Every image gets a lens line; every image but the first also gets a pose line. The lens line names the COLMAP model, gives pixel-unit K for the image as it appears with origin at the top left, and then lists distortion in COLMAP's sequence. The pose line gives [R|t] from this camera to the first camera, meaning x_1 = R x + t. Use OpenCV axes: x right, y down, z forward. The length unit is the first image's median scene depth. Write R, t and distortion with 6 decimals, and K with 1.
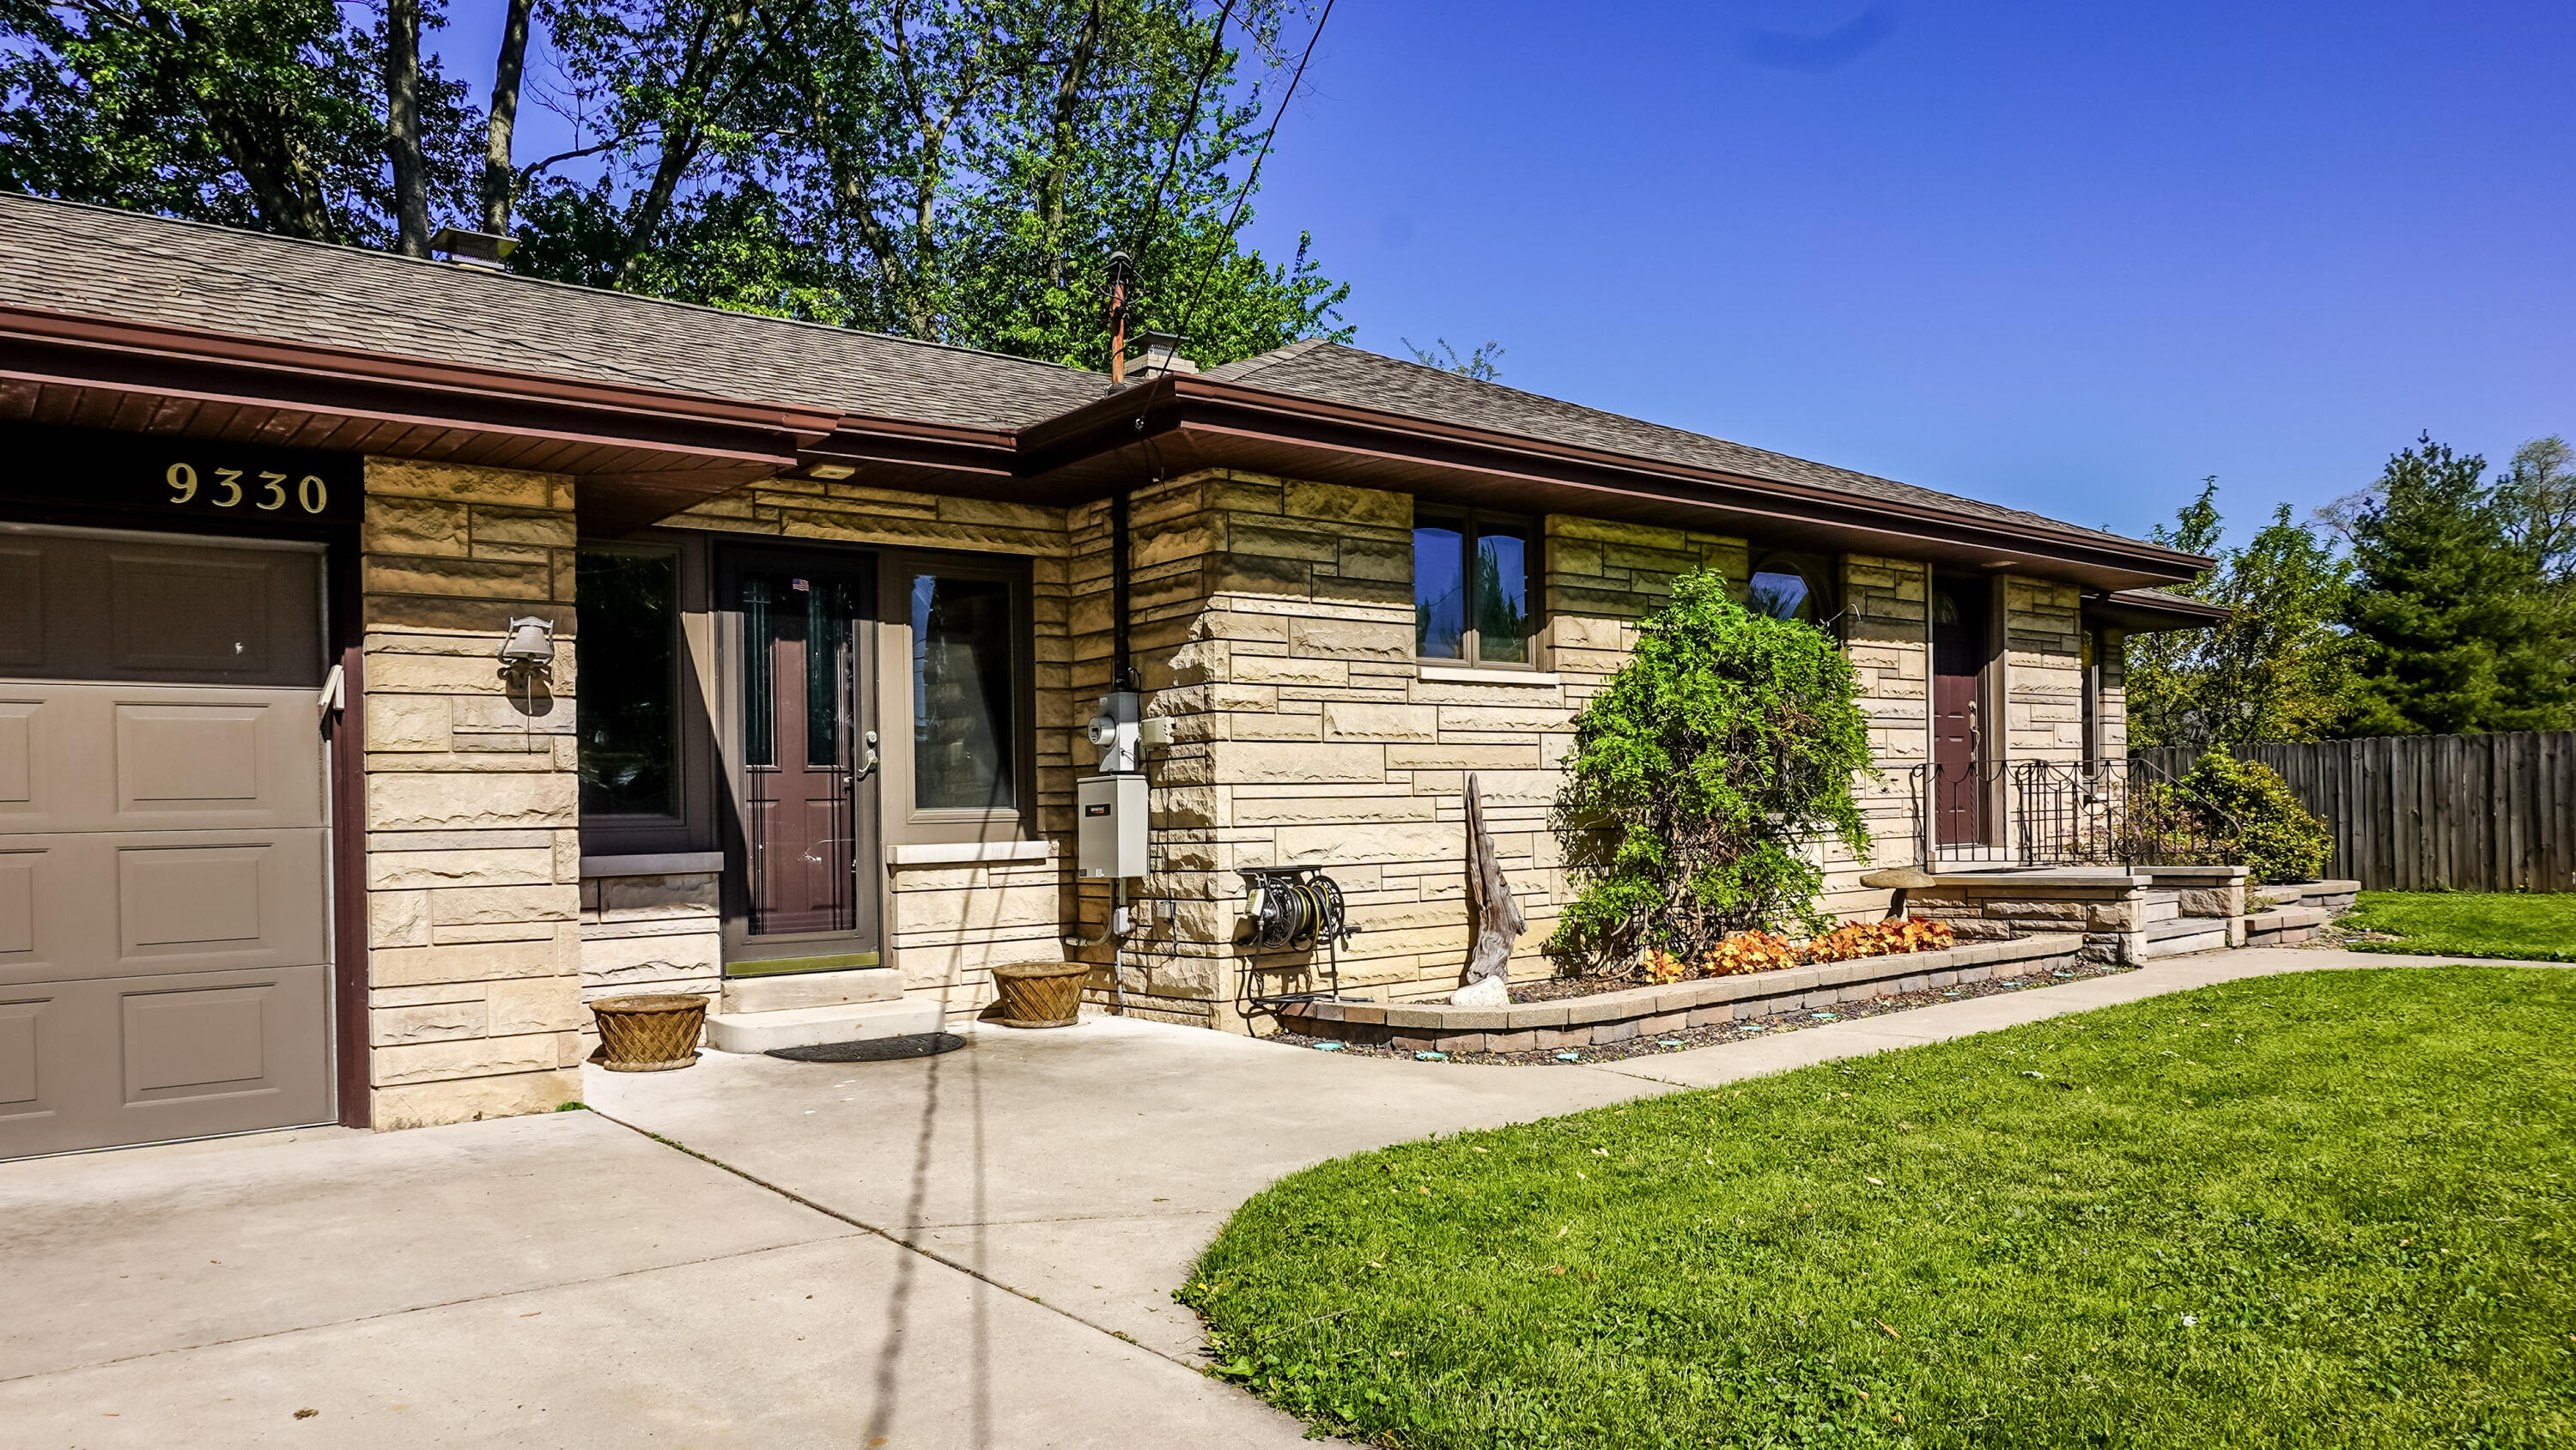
lens RADIAL K [[1756.0, 0, 1281.2], [0, 1756.0, 809.5], [0, 0, 1]] dist [-0.042487, 0.030936]
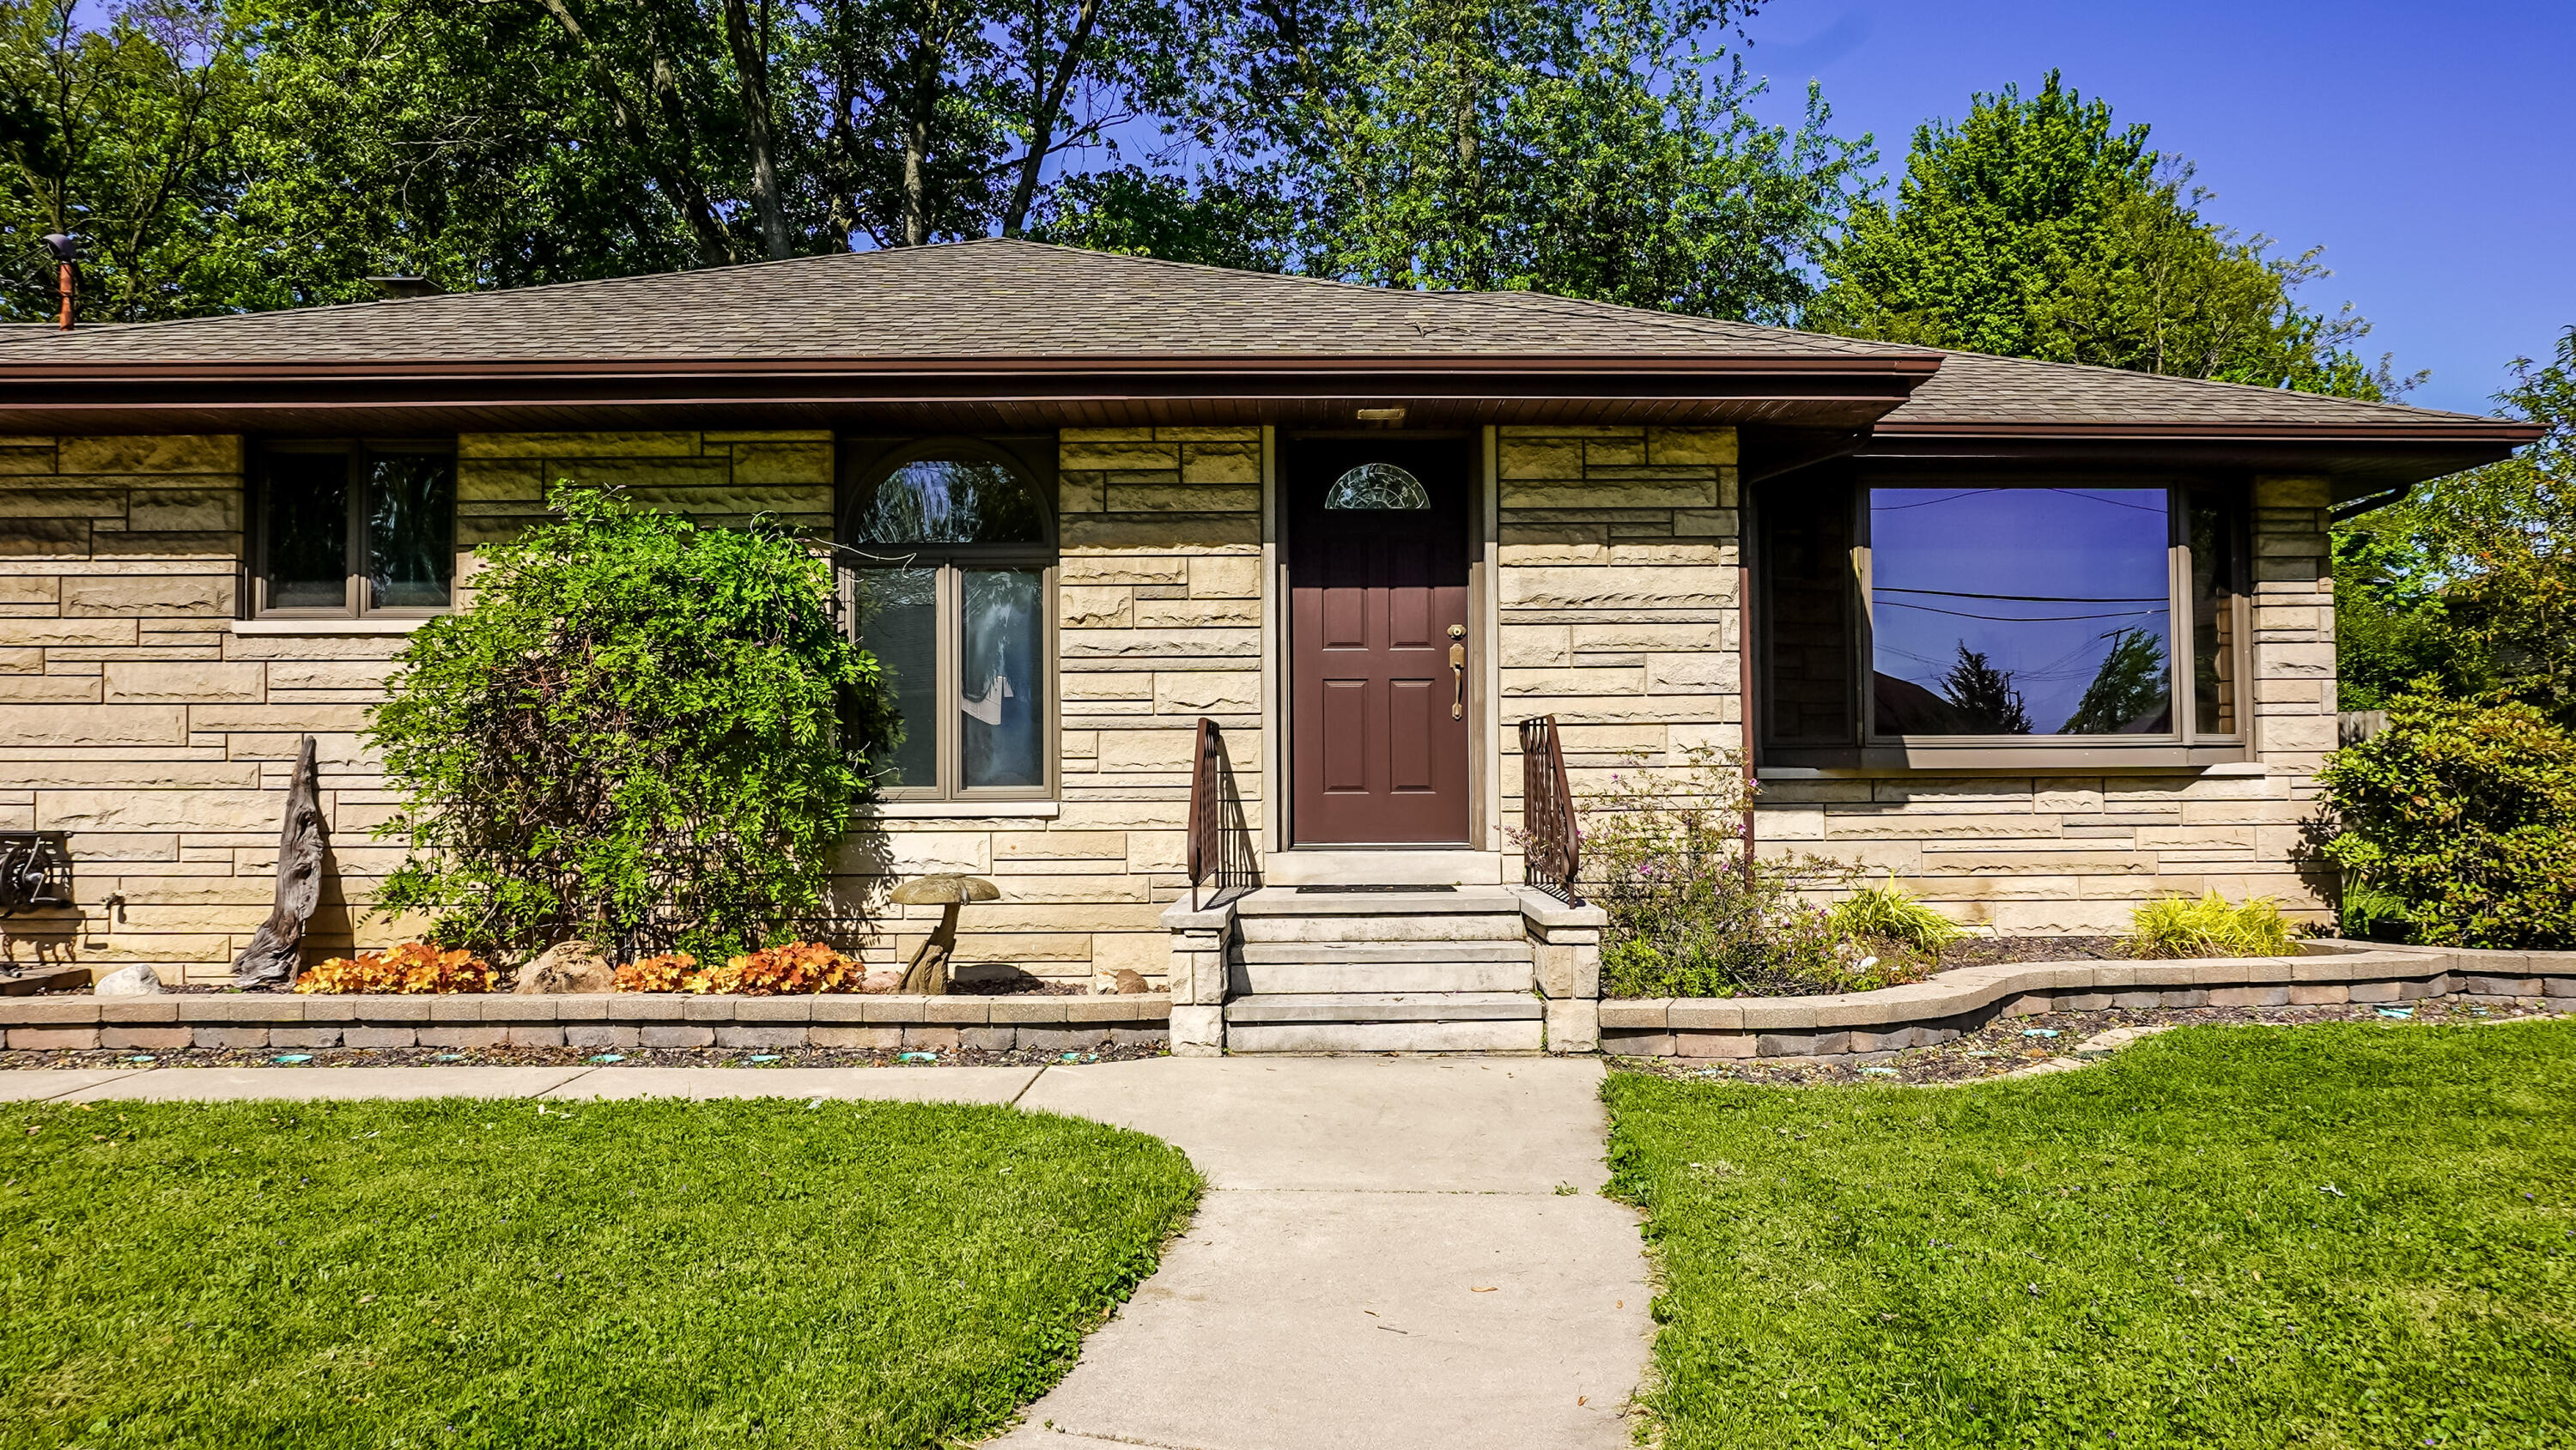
lens RADIAL K [[1706.3, 0, 1279.0], [0, 1706.3, 752.3], [0, 0, 1]] dist [-0.044642, 0.029907]
pose [[0.777858, 0.018085, -0.628179, 1.110223], [-0.012670, 0.999834, 0.013096, -0.031878], [0.628312, -0.002228, 0.777958, 0.682984]]
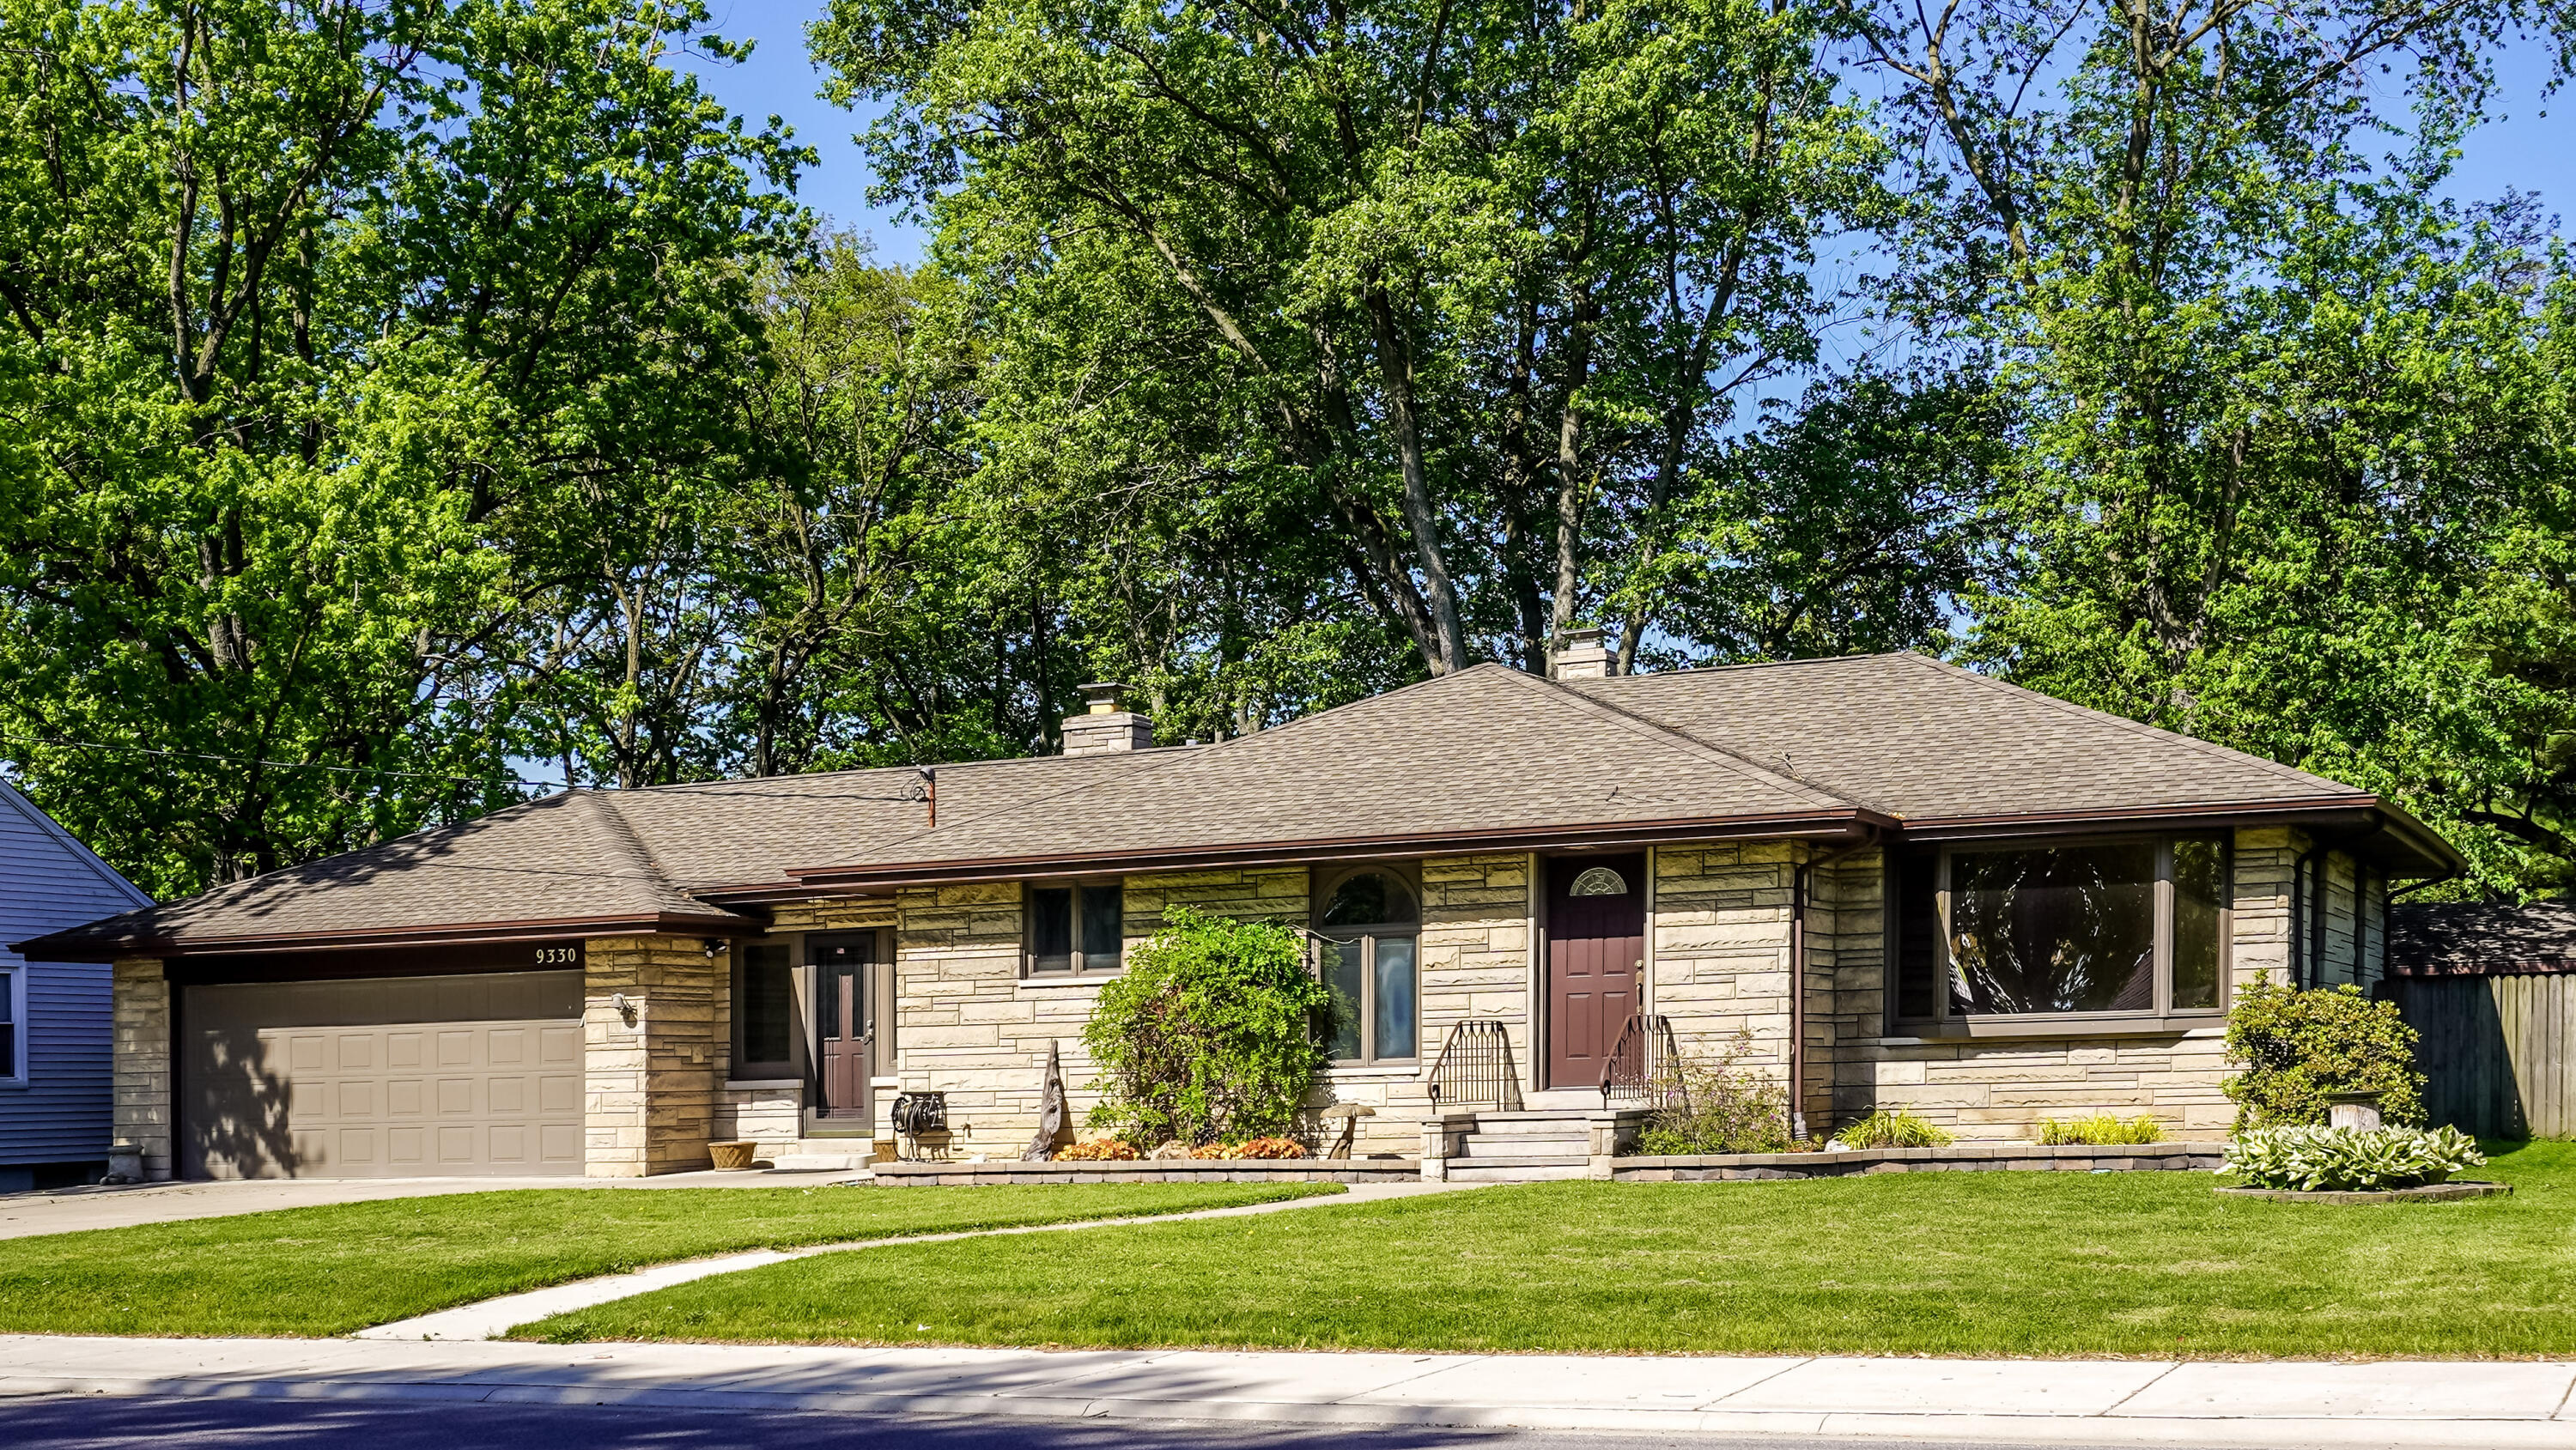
lens RADIAL K [[2953.3, 0, 1288.0], [0, 2953.3, 725.0], [0, 0, 1]] dist [0.002841, 0.006821]
pose [[0.446708, -0.089515, -0.890190, 2.996487], [0.016854, 0.995647, -0.091663, -0.061897], [0.894521, 0.025944, 0.446273, -0.097065]]
